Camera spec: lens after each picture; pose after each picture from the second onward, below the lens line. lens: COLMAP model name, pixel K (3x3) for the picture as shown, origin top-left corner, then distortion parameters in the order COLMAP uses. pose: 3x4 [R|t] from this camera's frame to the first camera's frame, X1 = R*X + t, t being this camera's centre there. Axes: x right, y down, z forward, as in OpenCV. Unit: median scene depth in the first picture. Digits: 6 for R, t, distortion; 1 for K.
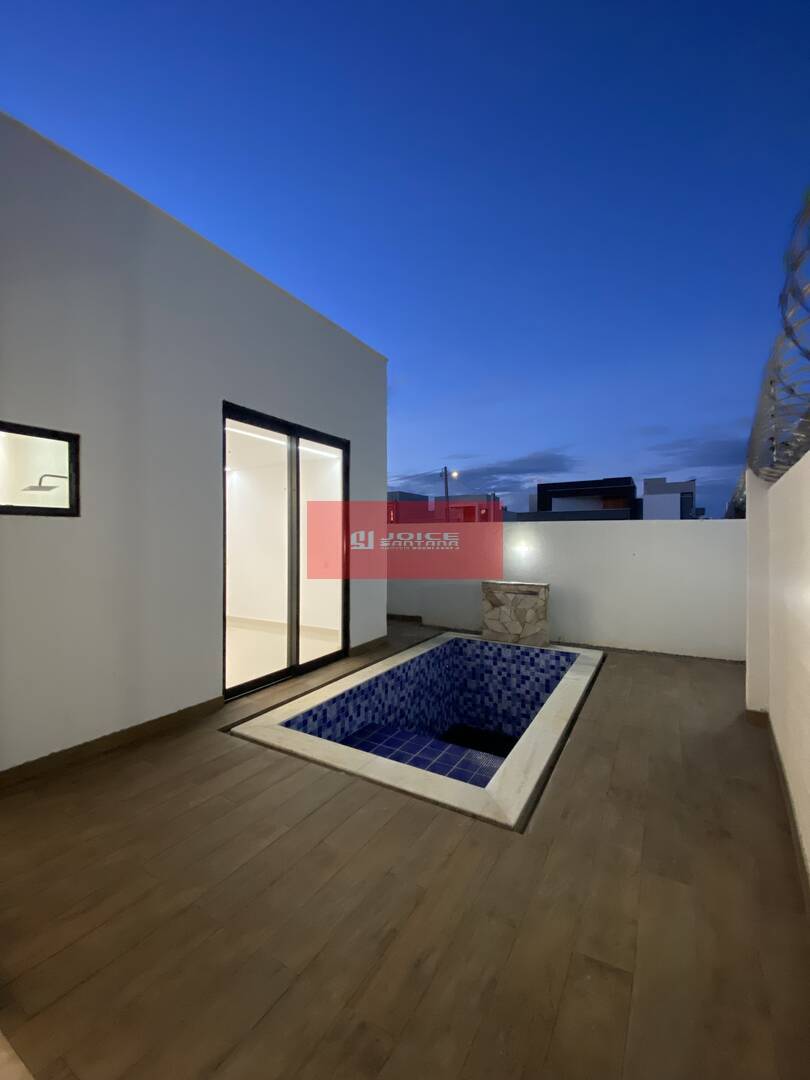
lens RADIAL K [[433.8, 0, 402.5], [0, 433.8, 539.2], [0, 0, 1]] dist [0.024919, -0.022349]
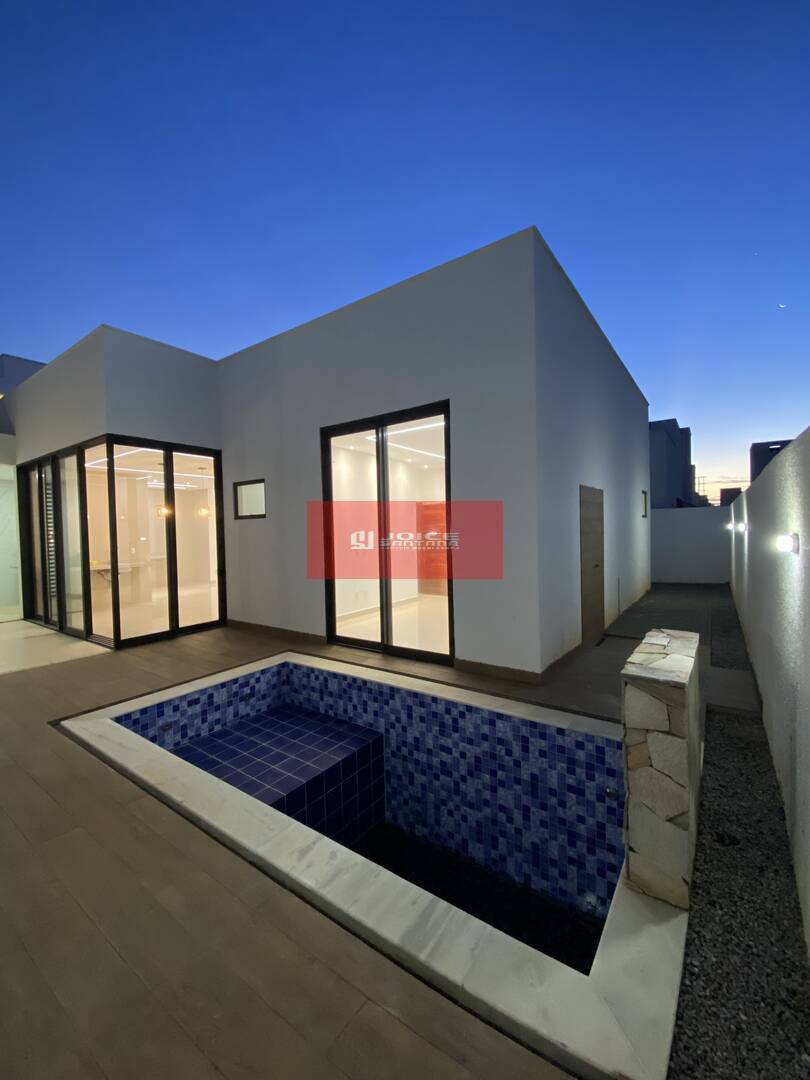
lens RADIAL K [[433.8, 0, 402.5], [0, 433.8, 539.2], [0, 0, 1]] dist [0.024919, -0.022349]
pose [[-0.090874, 0.025625, -0.995533, 0.770834], [0.020386, 0.999507, 0.023866, 0.010272], [0.995654, -0.018126, -0.091352, 1.104287]]
